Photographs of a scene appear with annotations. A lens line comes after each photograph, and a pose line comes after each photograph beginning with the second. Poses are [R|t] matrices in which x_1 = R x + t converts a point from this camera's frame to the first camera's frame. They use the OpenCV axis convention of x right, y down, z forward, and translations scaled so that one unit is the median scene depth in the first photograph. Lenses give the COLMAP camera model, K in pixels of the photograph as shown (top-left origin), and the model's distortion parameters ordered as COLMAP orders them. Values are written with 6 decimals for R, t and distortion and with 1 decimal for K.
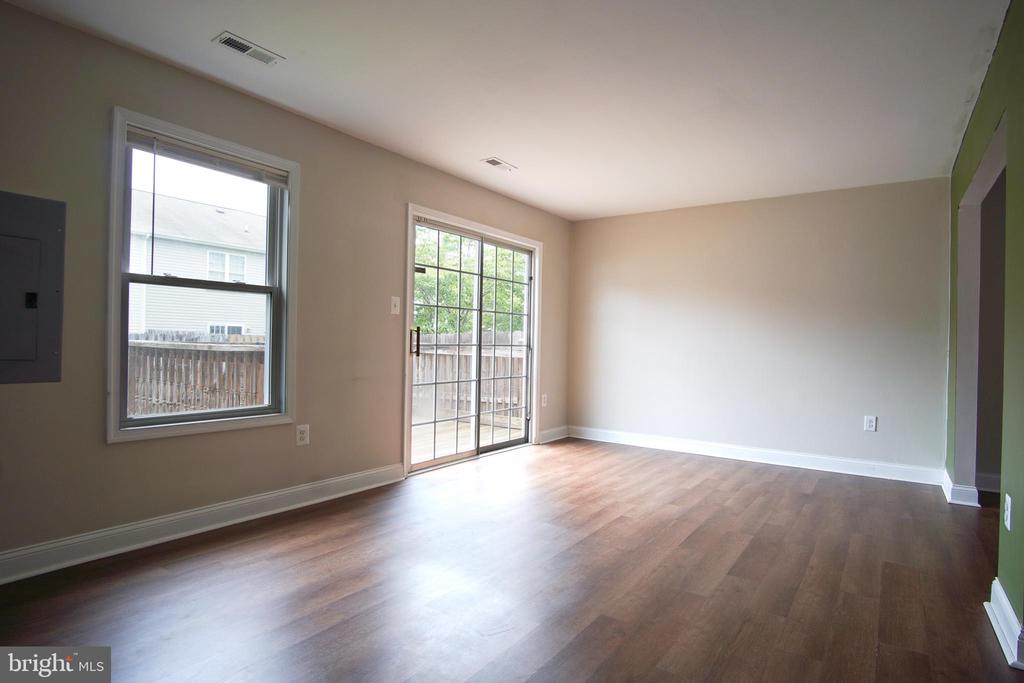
lens RADIAL K [[547.1, 0, 512.0], [0, 547.1, 341.5], [0, 0, 1]] dist [-0.030069, 0.003591]
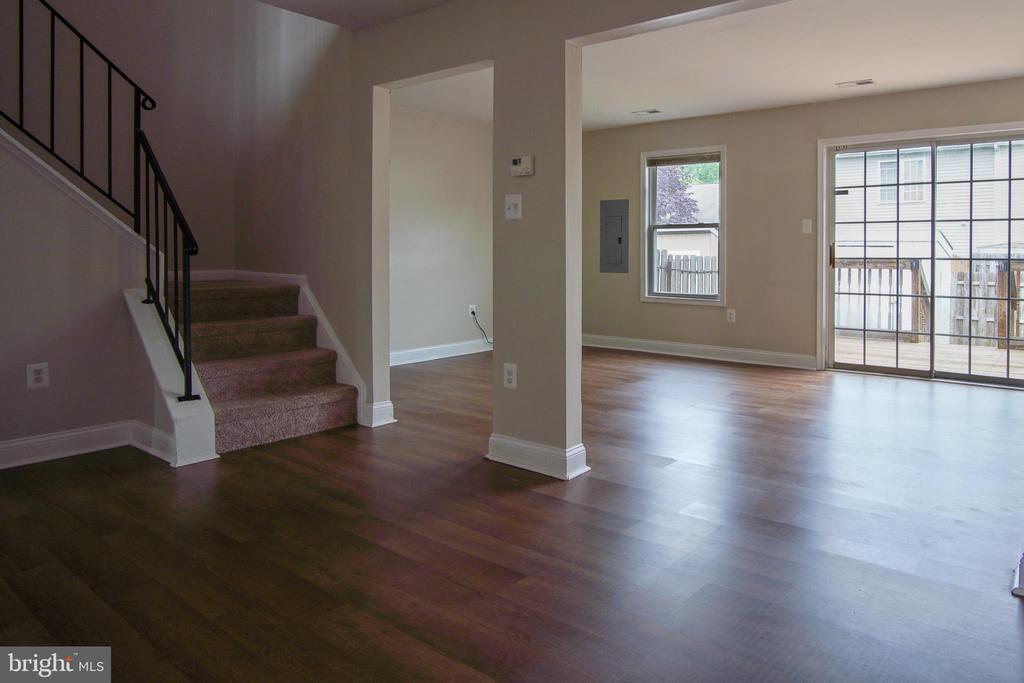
lens RADIAL K [[673.4, 0, 624.1], [0, 673.4, 252.1], [0, 0, 1]] dist [-0.020794, 0.004065]
pose [[-0.011476, -0.019347, -0.999747, 1.533446], [-0.002703, 0.999810, -0.019317, 0.026876], [0.999930, 0.002480, -0.011526, 0.704715]]
